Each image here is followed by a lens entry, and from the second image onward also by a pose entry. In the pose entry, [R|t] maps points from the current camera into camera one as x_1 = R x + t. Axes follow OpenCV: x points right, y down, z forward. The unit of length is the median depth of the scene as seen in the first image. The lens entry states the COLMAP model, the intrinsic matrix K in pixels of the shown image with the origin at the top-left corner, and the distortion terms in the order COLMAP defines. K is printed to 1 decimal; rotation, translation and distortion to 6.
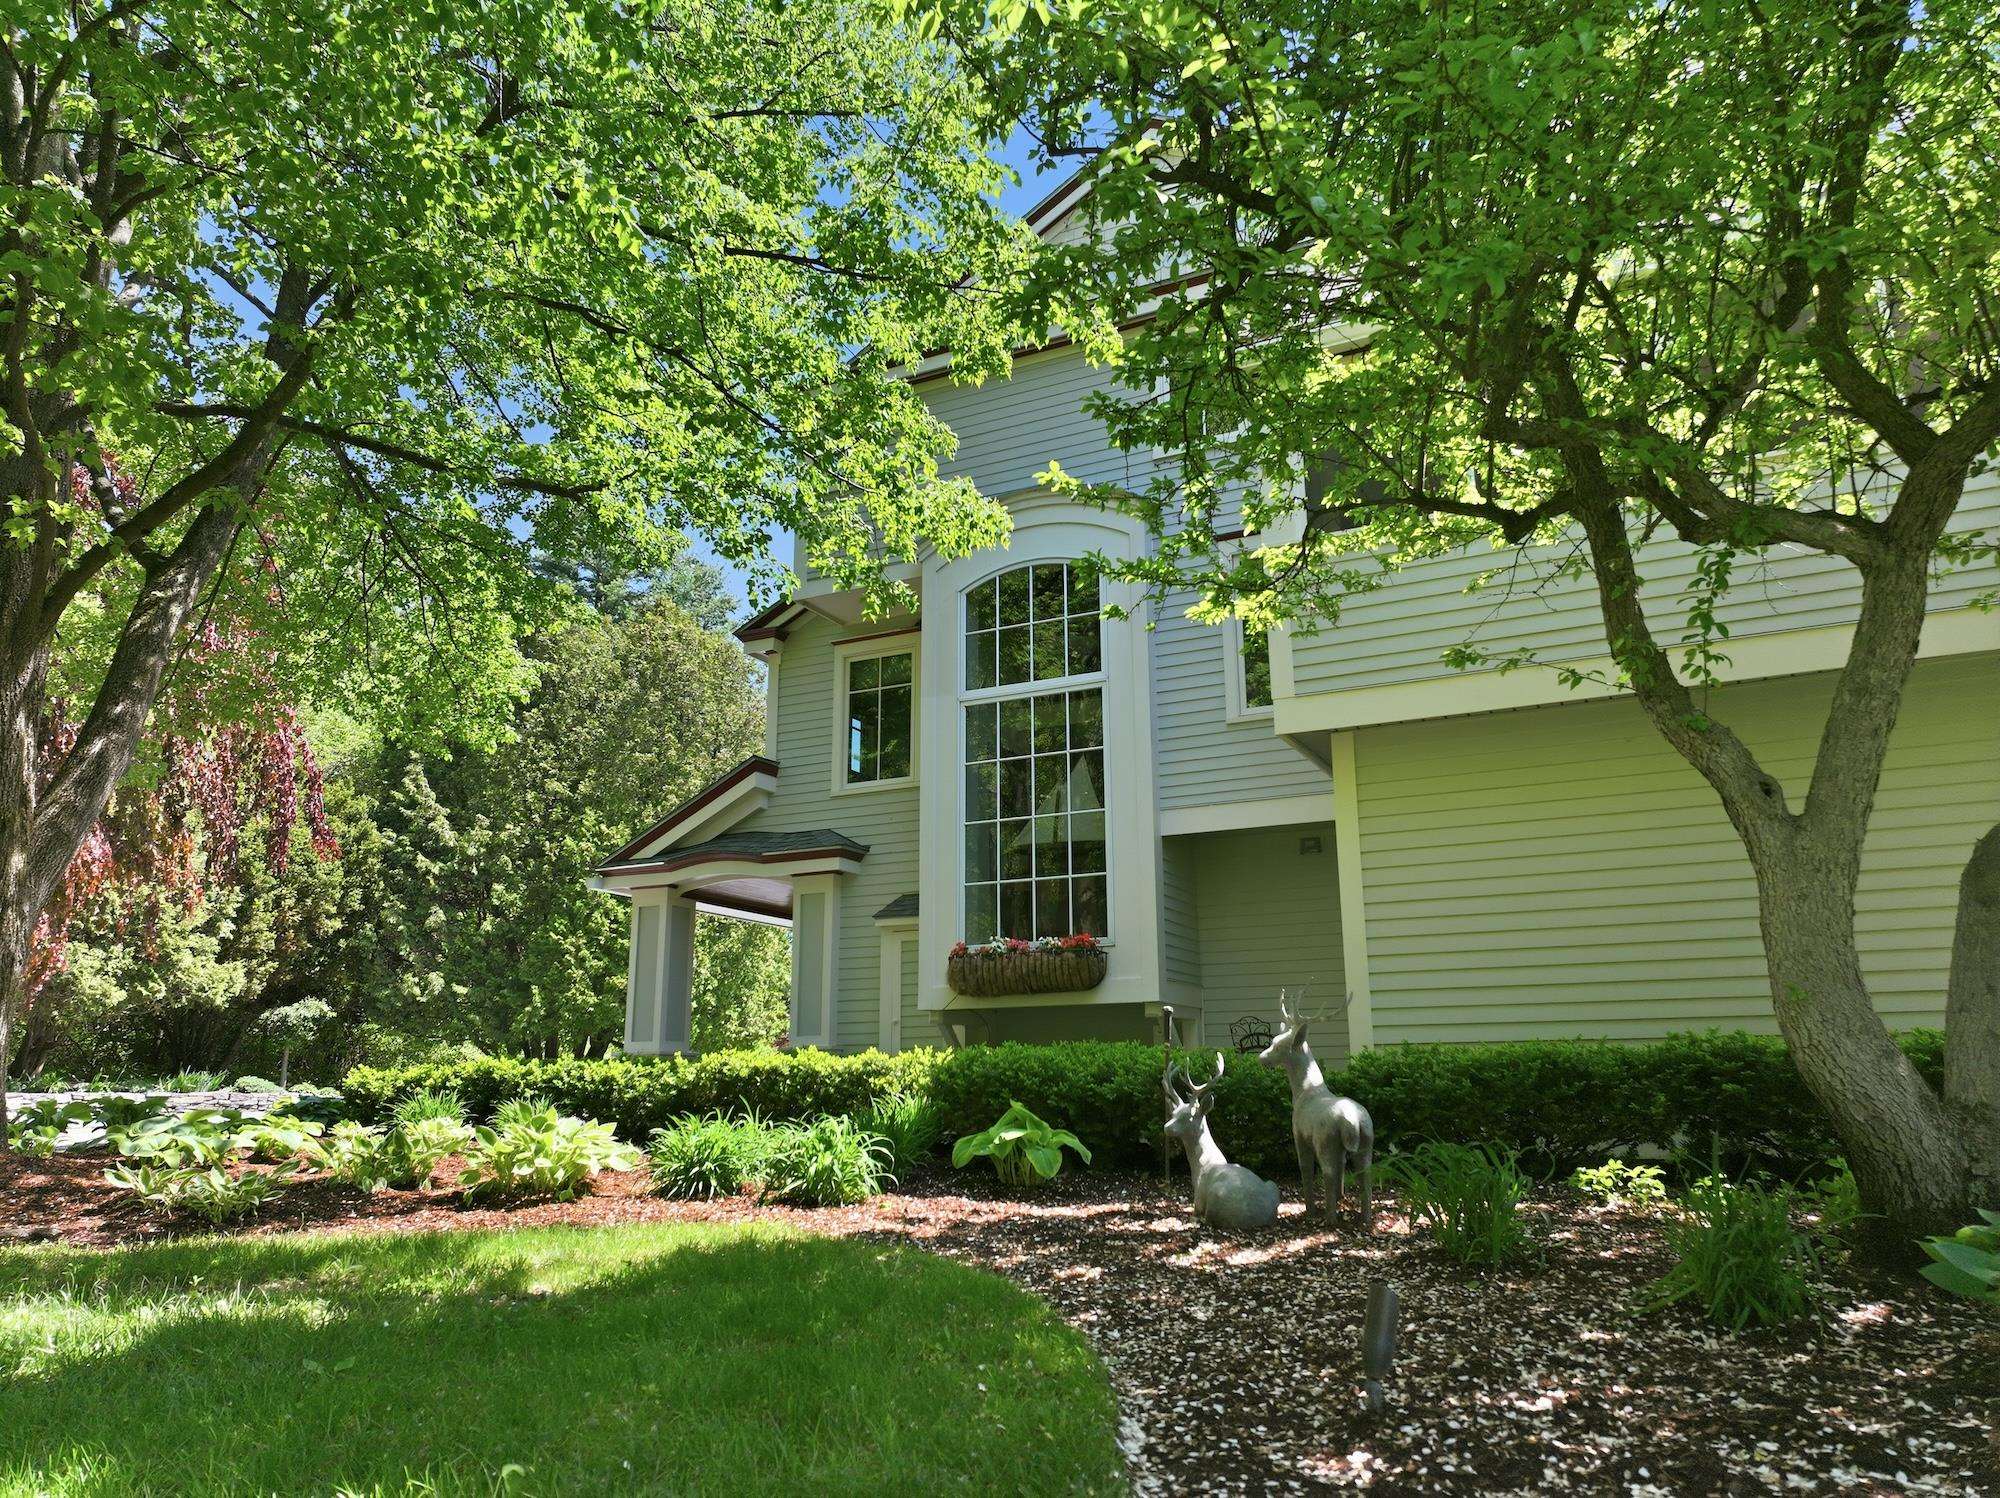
lens RADIAL K [[1393.1, 0, 975.6], [0, 1393.1, 752.9], [0, 0, 1]] dist [0.007732, 0.009229]
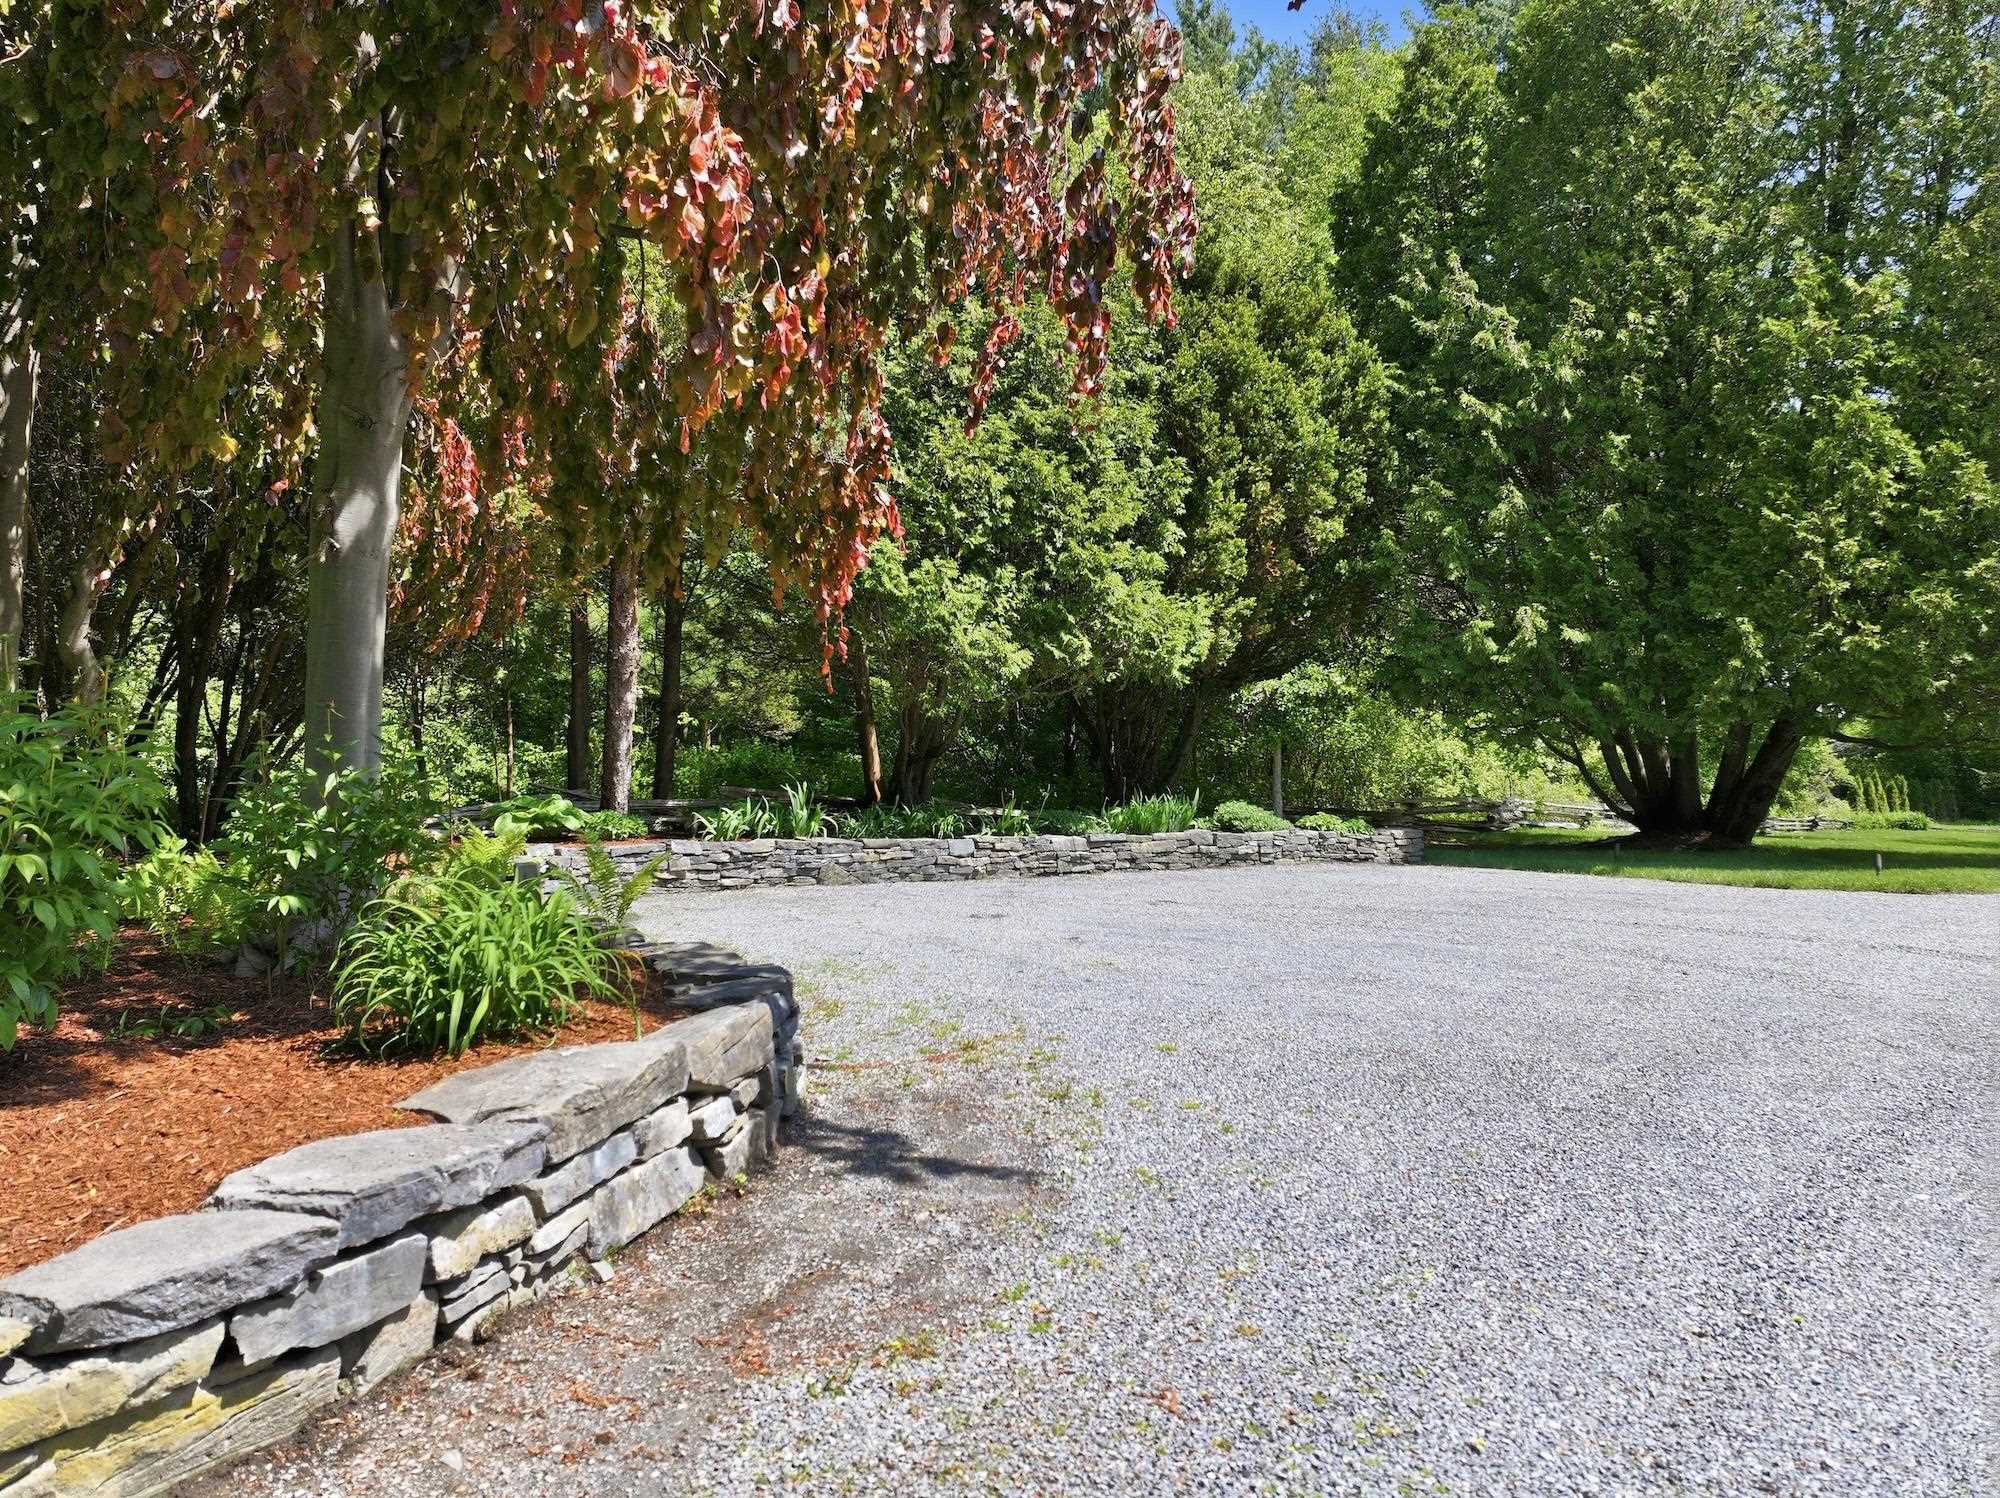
lens RADIAL K [[1393.1, 0, 1000.7], [0, 1393.1, 752.6], [0, 0, 1]] dist [0.007732, 0.009229]
pose [[0.858416, -0.016955, -0.512674, -0.309068], [0.122300, 0.977396, 0.172453, 0.103586], [0.498161, -0.210736, 0.841086, 0.483200]]
